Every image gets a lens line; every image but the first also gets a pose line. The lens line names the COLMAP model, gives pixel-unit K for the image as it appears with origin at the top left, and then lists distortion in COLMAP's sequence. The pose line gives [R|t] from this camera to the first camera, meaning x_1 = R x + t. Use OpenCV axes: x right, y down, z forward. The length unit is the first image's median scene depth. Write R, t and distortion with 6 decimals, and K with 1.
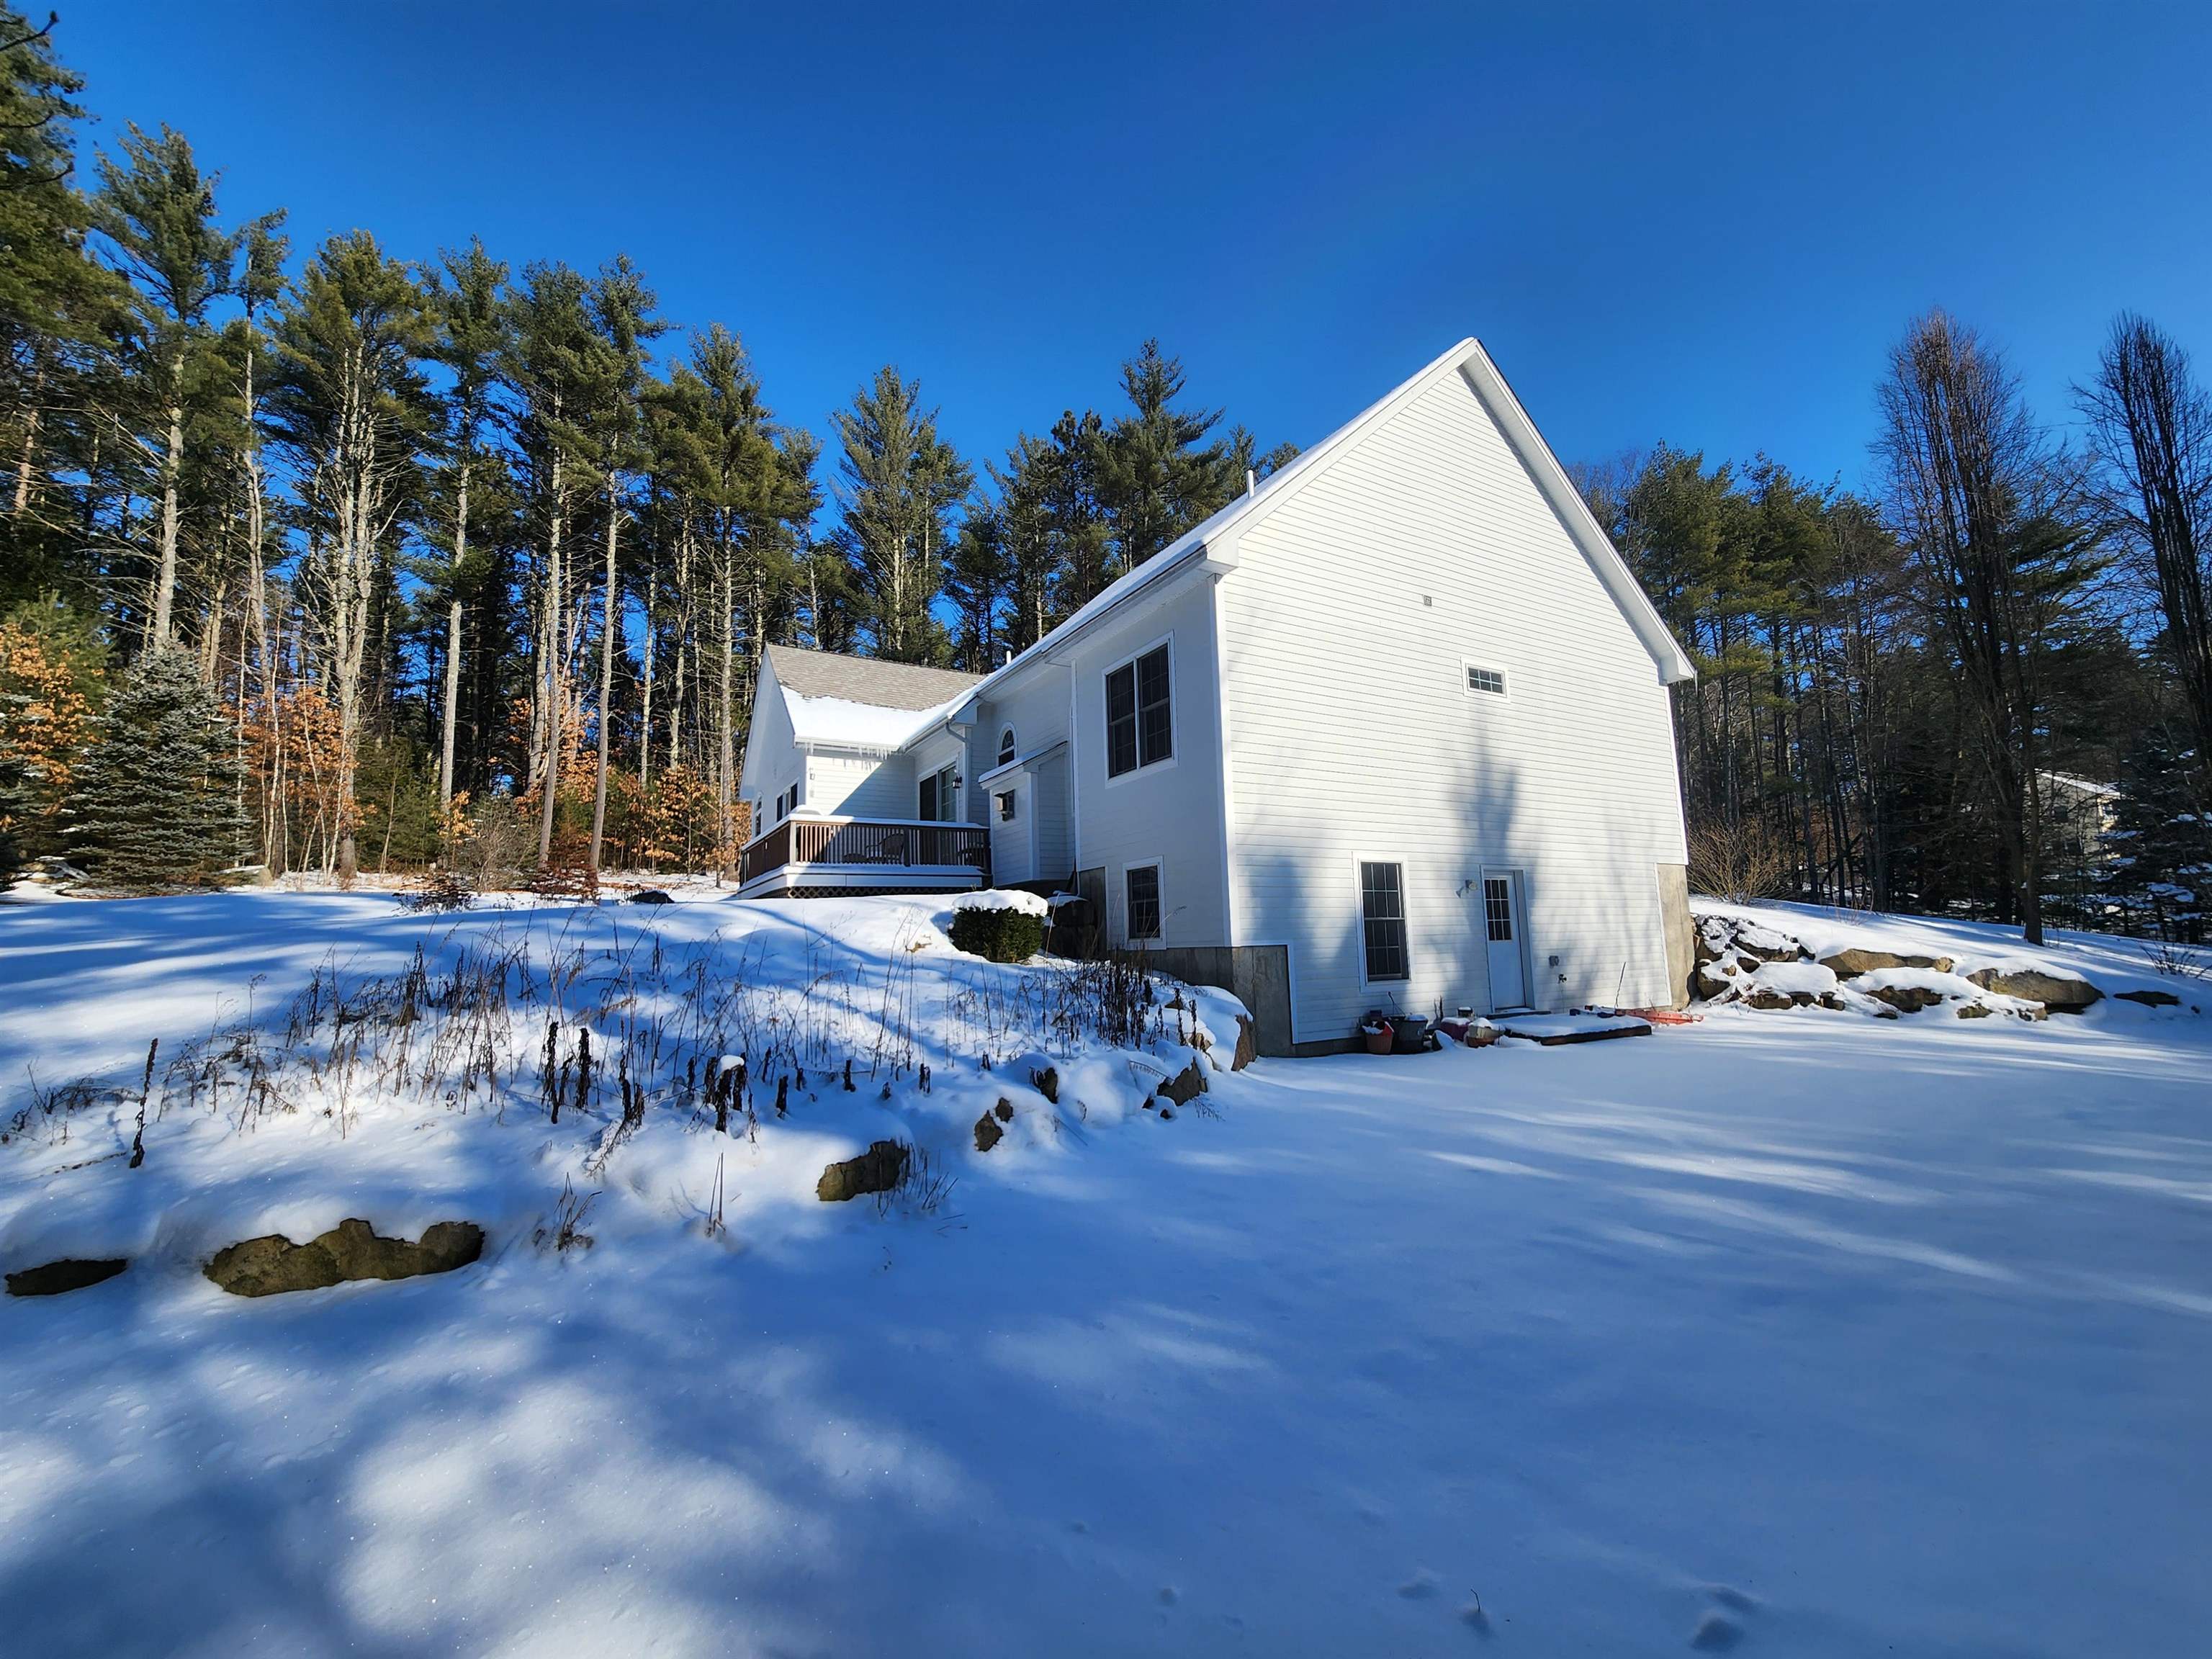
lens RADIAL K [[891.1, 0, 1106.0], [0, 891.1, 829.5], [0, 0, 1]] dist [-0.008805, 0.000162]
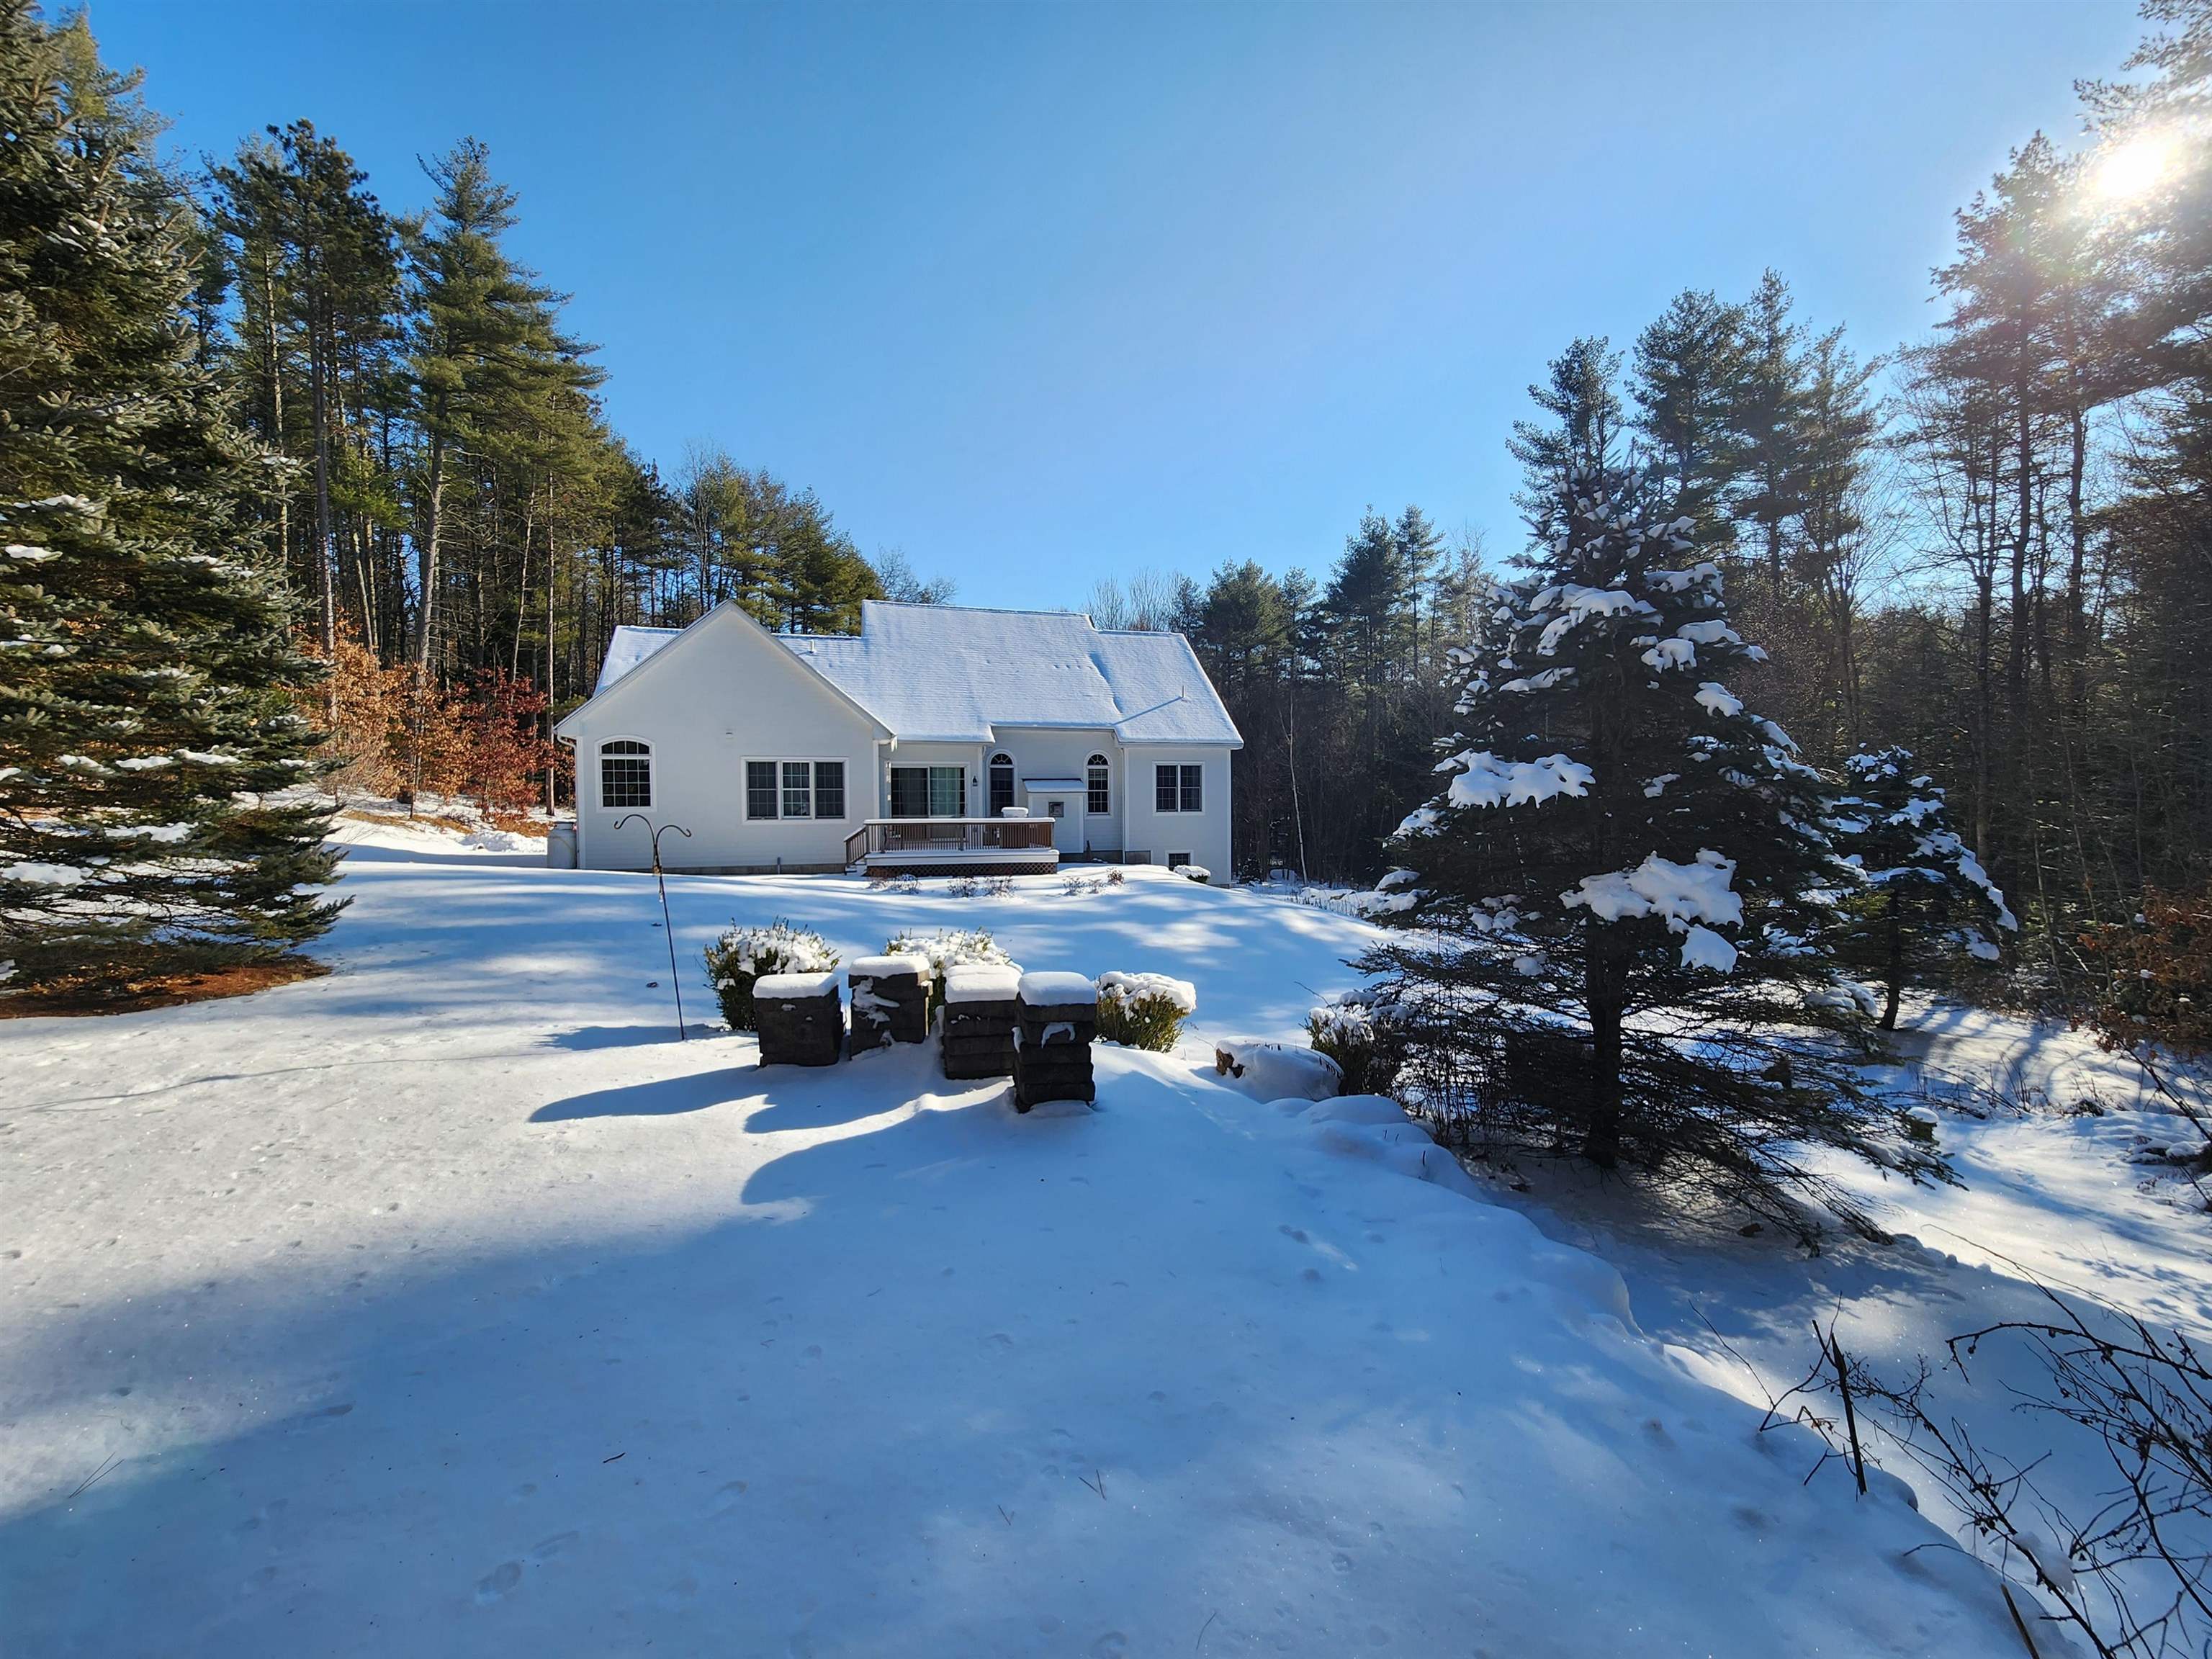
lens RADIAL K [[891.1, 0, 1106.0], [0, 891.1, 829.5], [0, 0, 1]] dist [-0.008805, 0.000162]
pose [[0.238611, -0.006486, 0.971094, -2.035535], [-0.127943, 0.991051, 0.038057, -0.076238], [-0.962650, -0.133326, 0.235646, 0.539121]]
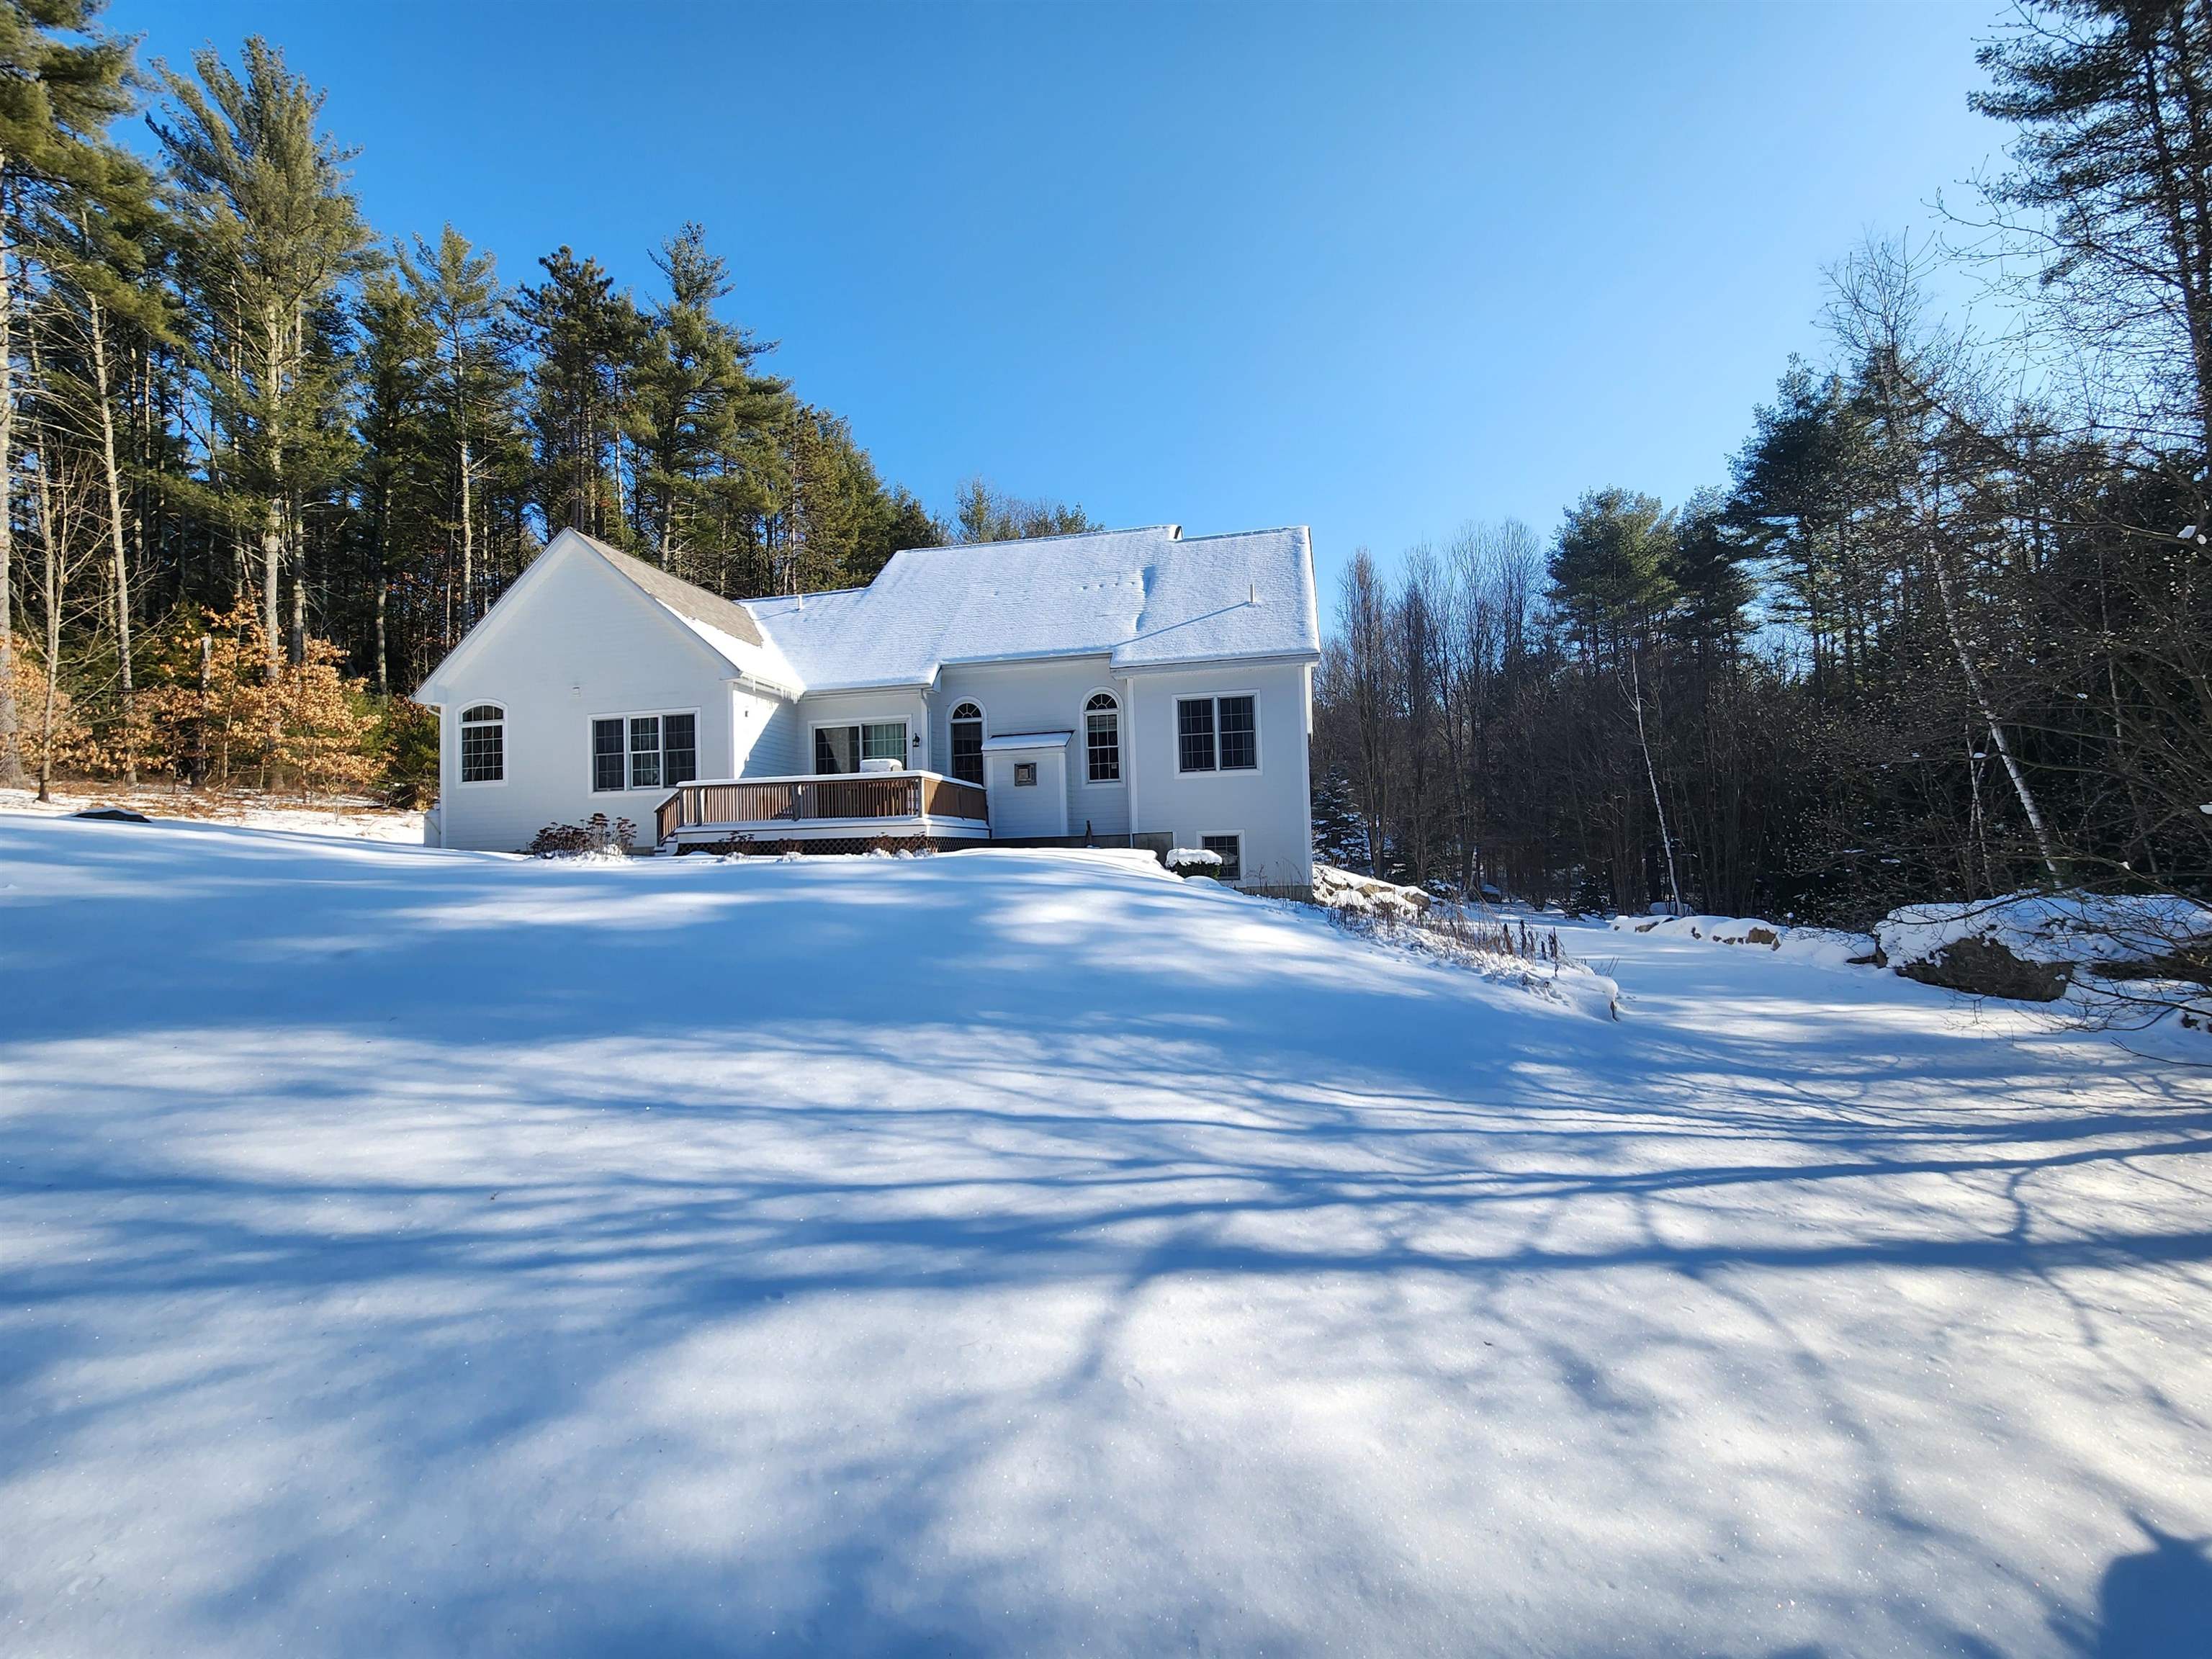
lens RADIAL K [[891.1, 0, 1106.0], [0, 891.1, 829.5], [0, 0, 1]] dist [-0.008805, 0.000162]
pose [[0.672617, 0.033577, 0.739229, -1.057965], [-0.087956, 0.995516, 0.034812, -0.004275], [-0.734745, -0.088435, 0.672554, 0.094453]]
